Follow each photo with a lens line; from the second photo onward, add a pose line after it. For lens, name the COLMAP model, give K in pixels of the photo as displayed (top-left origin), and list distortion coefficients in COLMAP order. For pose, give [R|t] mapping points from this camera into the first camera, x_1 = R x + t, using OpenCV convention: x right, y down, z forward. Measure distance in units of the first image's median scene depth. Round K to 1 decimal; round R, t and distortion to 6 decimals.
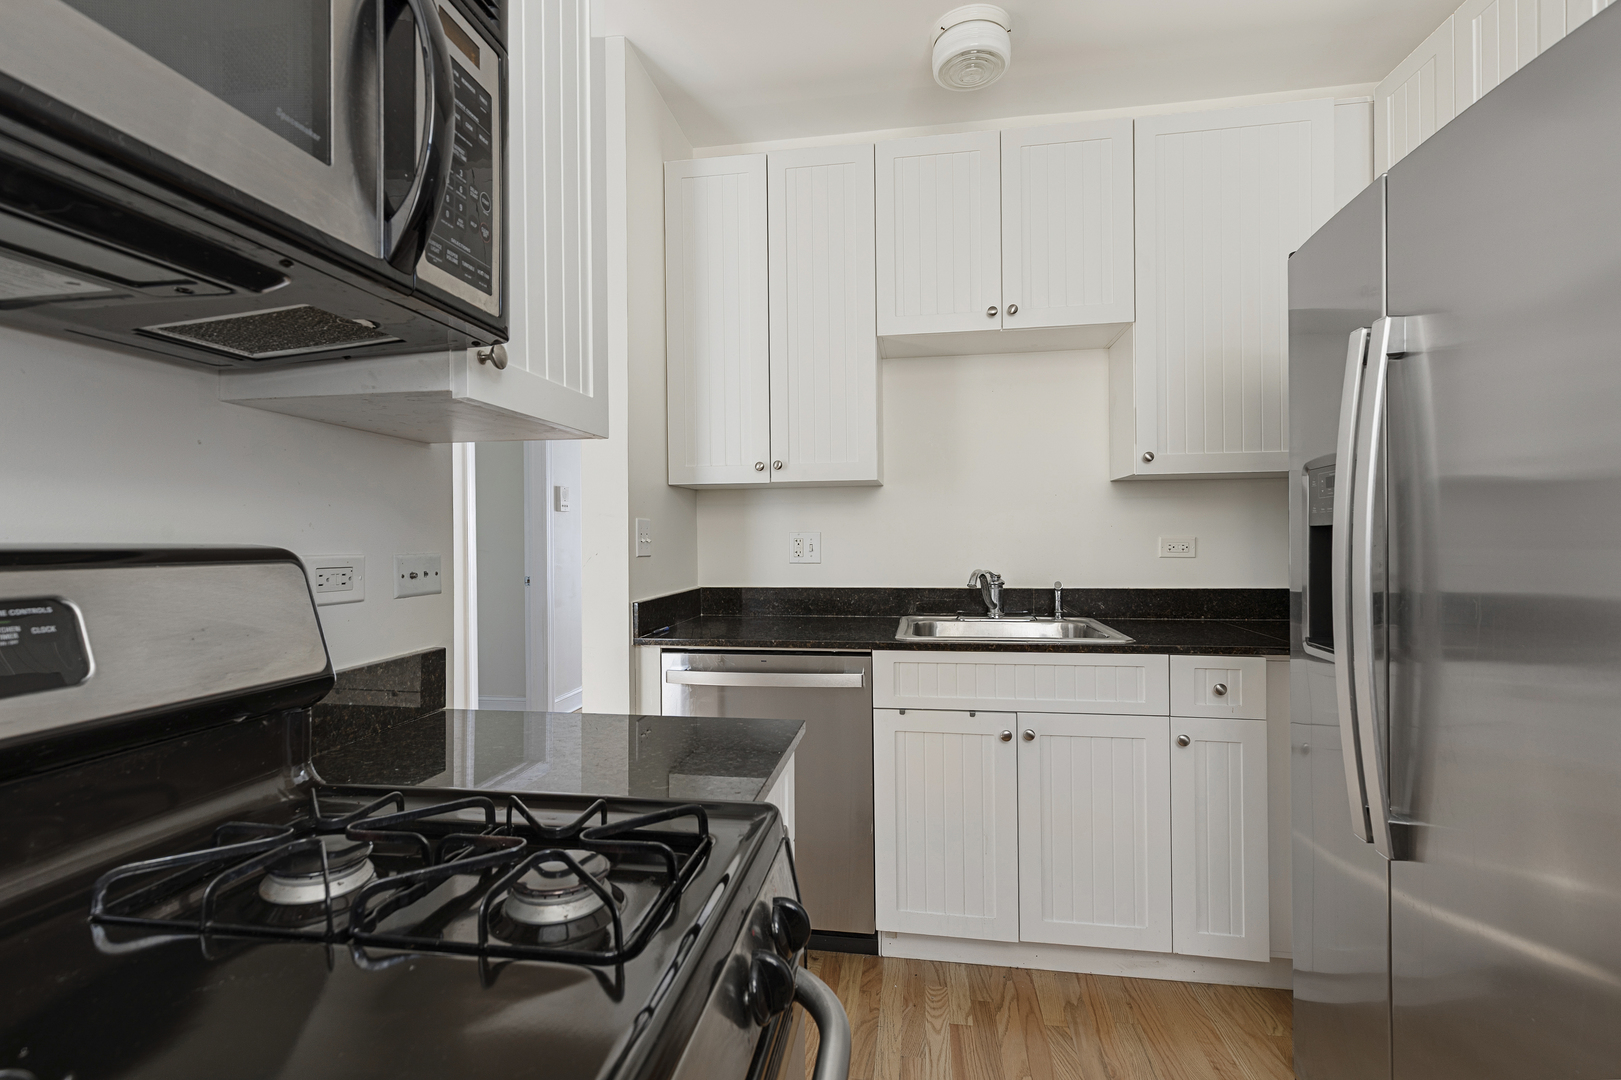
lens RADIAL K [[734.0, 0, 800.2], [0, 734.0, 538.2], [0, 0, 1]] dist [0.002536, 0.000310]
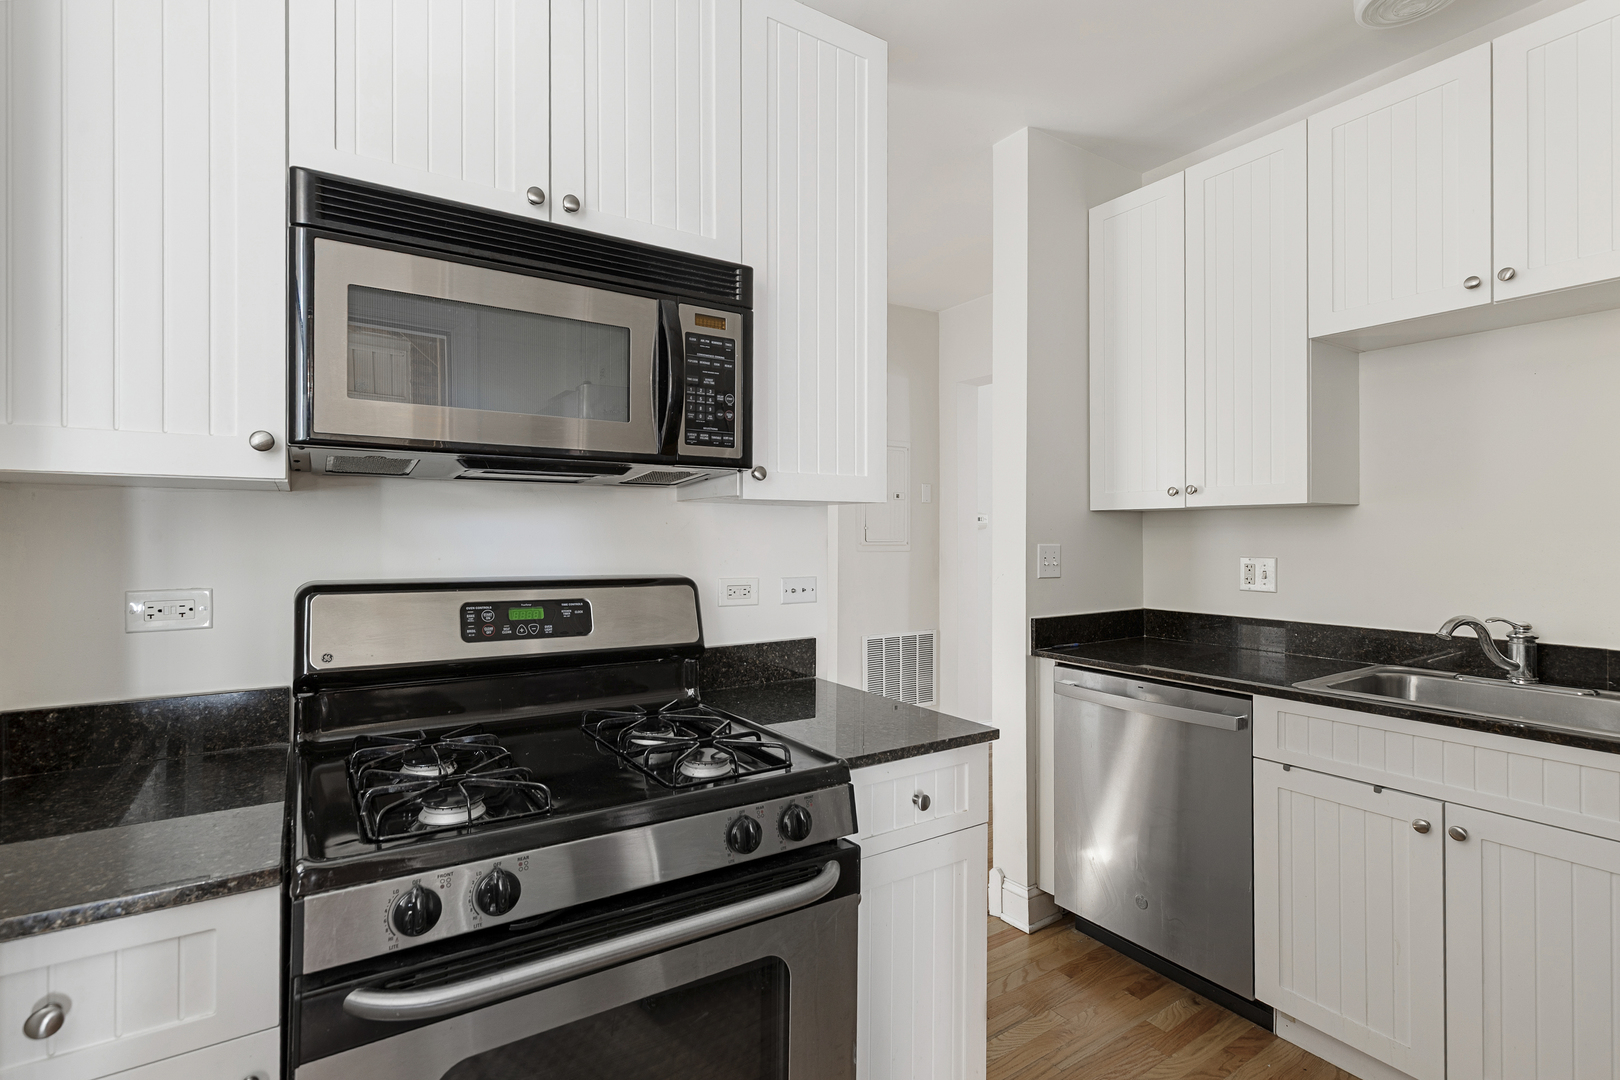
lens RADIAL K [[772.1, 0, 810.0], [0, 772.1, 540.0], [0, 0, 1]] dist [0.001798, -0.000010]
pose [[0.678477, 0.016596, -0.734434, 0.414742], [-0.008690, 0.999856, 0.014565, -0.047868], [0.734570, -0.003500, 0.678524, -0.062790]]
